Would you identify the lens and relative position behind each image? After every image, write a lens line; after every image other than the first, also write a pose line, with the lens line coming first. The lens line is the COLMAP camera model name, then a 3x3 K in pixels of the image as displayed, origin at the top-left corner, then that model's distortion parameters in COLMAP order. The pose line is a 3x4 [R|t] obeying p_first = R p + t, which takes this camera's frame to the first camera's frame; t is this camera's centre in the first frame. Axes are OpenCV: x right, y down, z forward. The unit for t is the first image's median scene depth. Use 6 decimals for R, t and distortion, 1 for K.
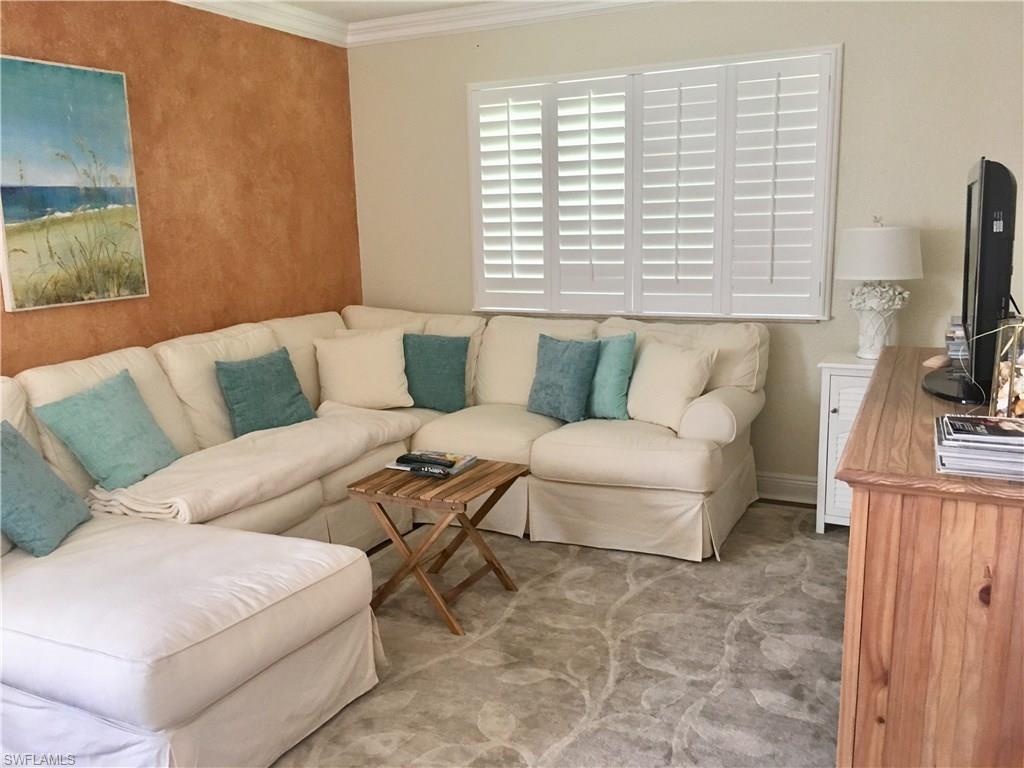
lens RADIAL K [[882.3, 0, 512.0], [0, 882.3, 384.0], [0, 0, 1]] dist [0.004979, 0.000651]
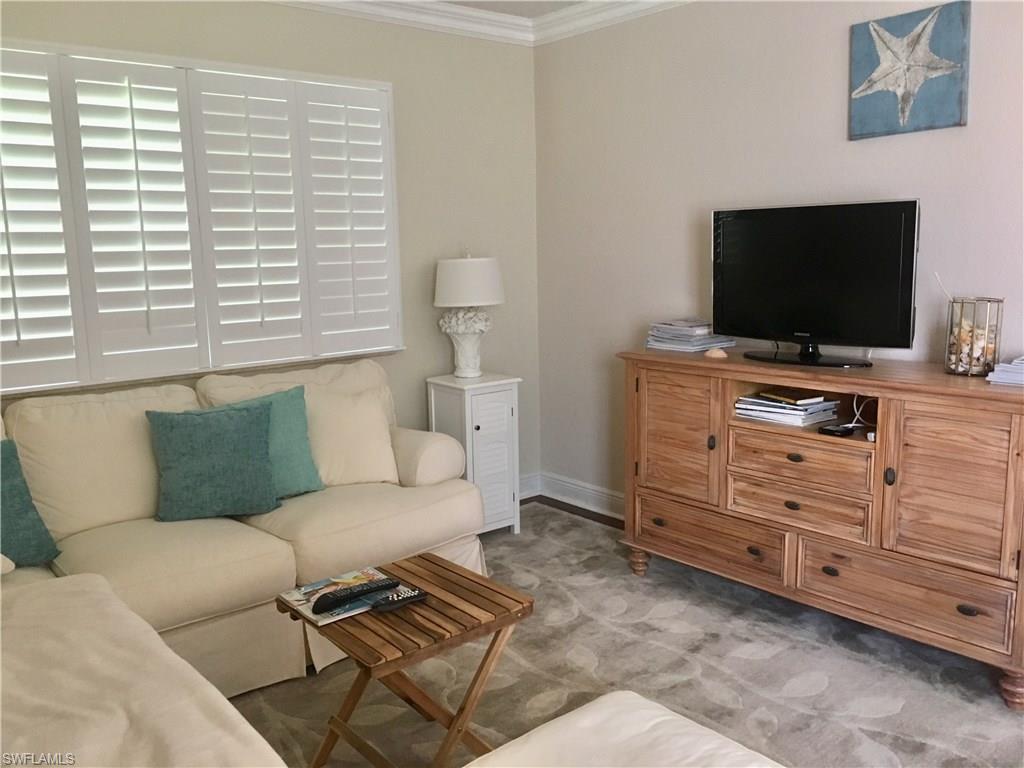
lens RADIAL K [[863.3, 0, 512.0], [0, 863.3, 384.0], [0, 0, 1]] dist [-0.003841, -0.004765]
pose [[0.383379, -0.129903, 0.914410, -0.484238], [0.180747, 0.981468, 0.063648, -0.069025], [-0.905732, 0.140876, 0.399754, 0.461864]]
